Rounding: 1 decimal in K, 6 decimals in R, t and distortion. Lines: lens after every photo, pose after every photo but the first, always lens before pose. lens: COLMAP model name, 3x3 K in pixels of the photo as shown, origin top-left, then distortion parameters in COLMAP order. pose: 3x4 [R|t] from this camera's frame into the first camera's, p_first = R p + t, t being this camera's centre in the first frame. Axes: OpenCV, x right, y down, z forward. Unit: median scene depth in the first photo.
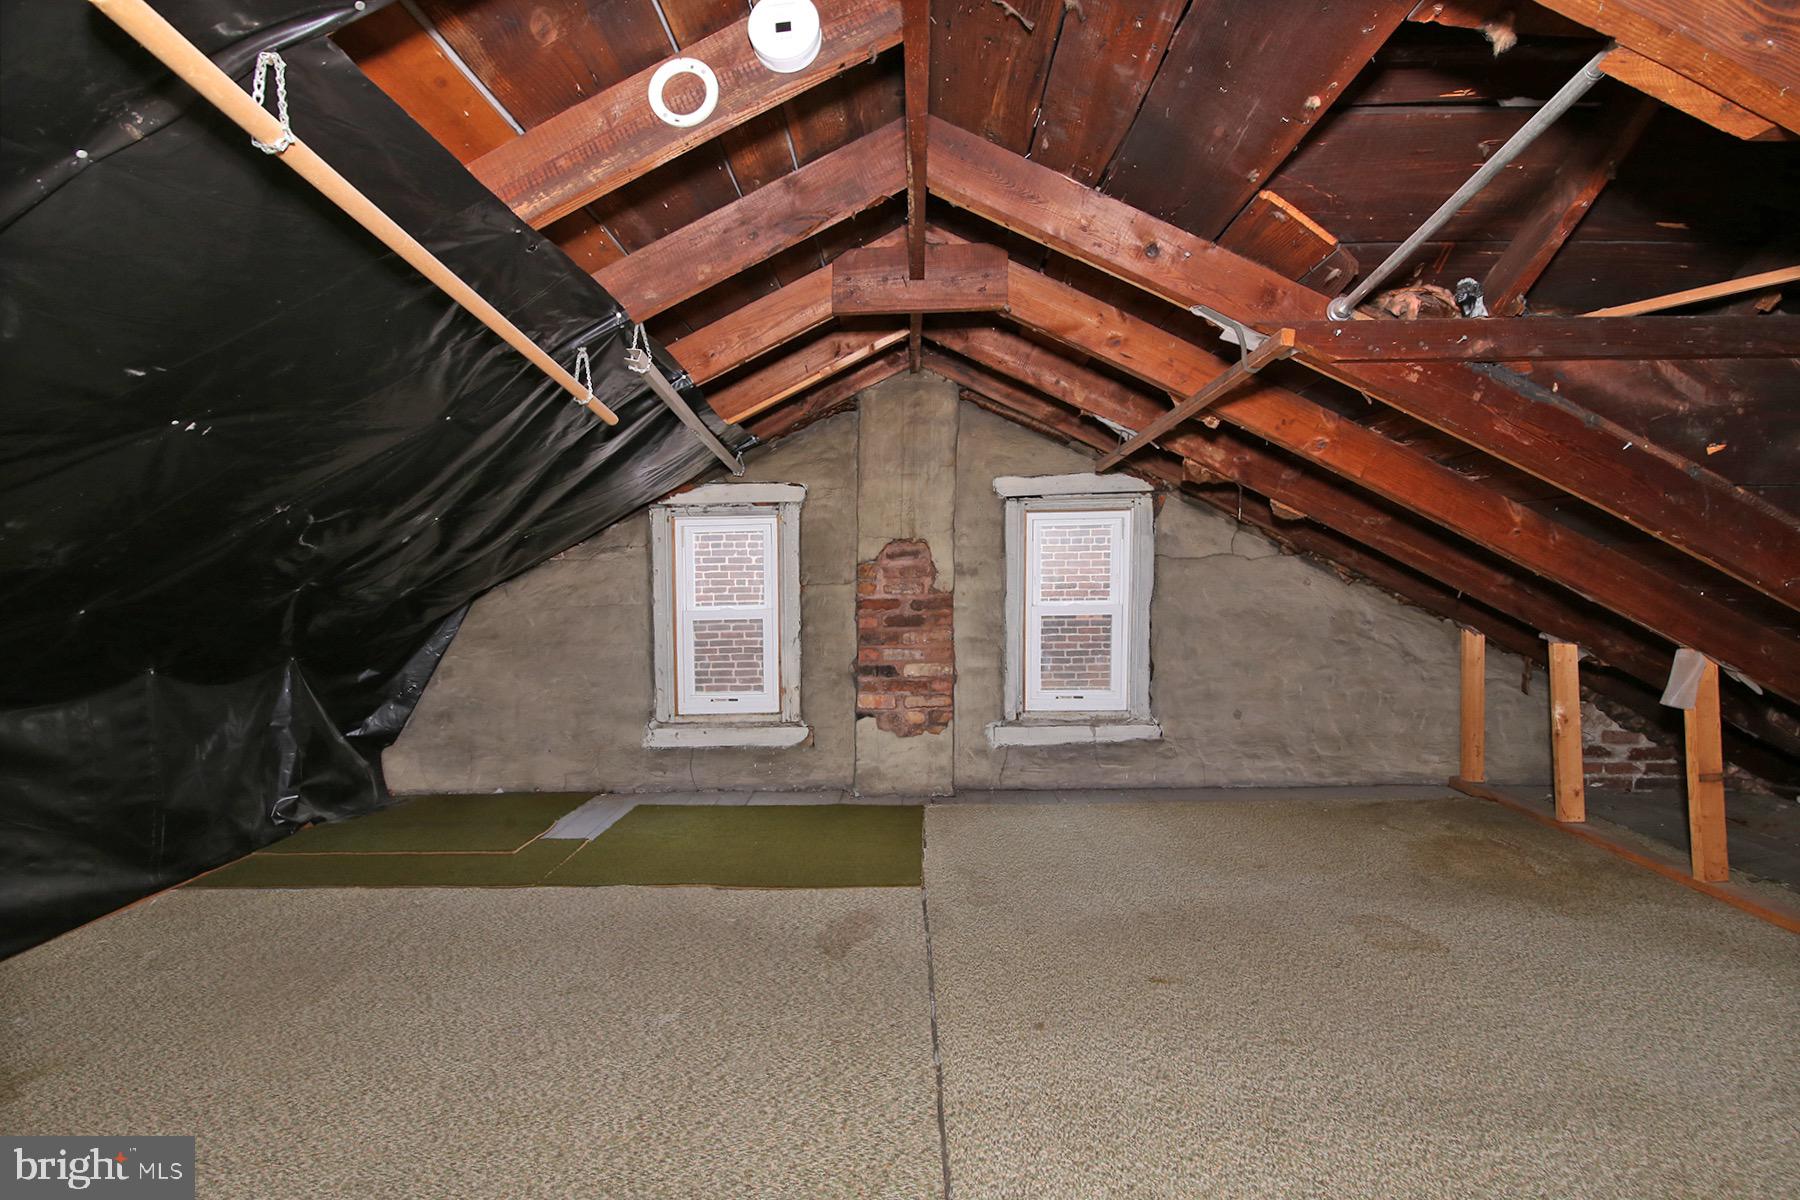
lens RADIAL K [[838.6, 0, 899.7], [0, 838.6, 593.3], [0, 0, 1]] dist [-0.009673, 0.001140]
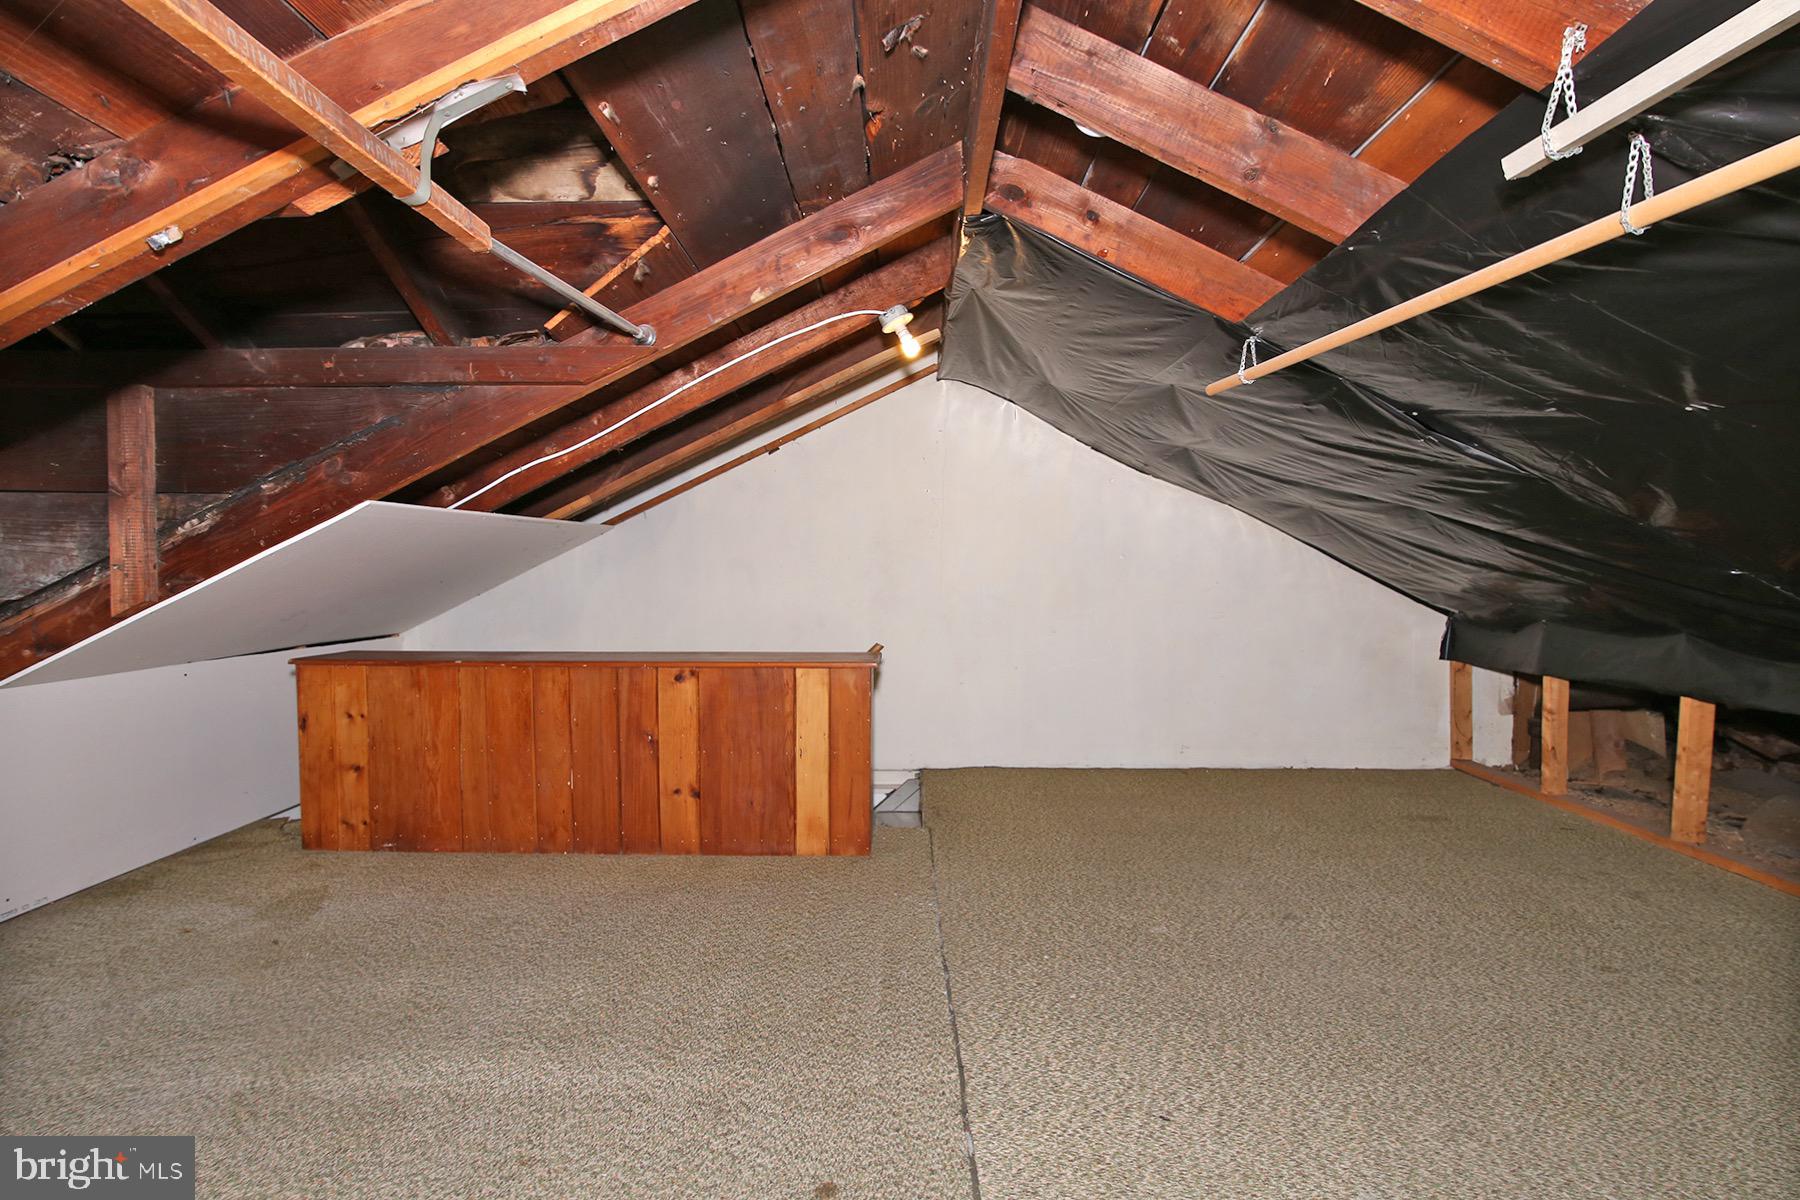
lens RADIAL K [[838.6, 0, 900.3], [0, 838.6, 595.6], [0, 0, 1]] dist [-0.009673, 0.001140]
pose [[-0.999964, 0.002574, -0.008043, 0.135430], [0.002328, 0.999534, 0.030430, -0.019035], [0.008117, 0.030410, -0.999505, 2.069218]]
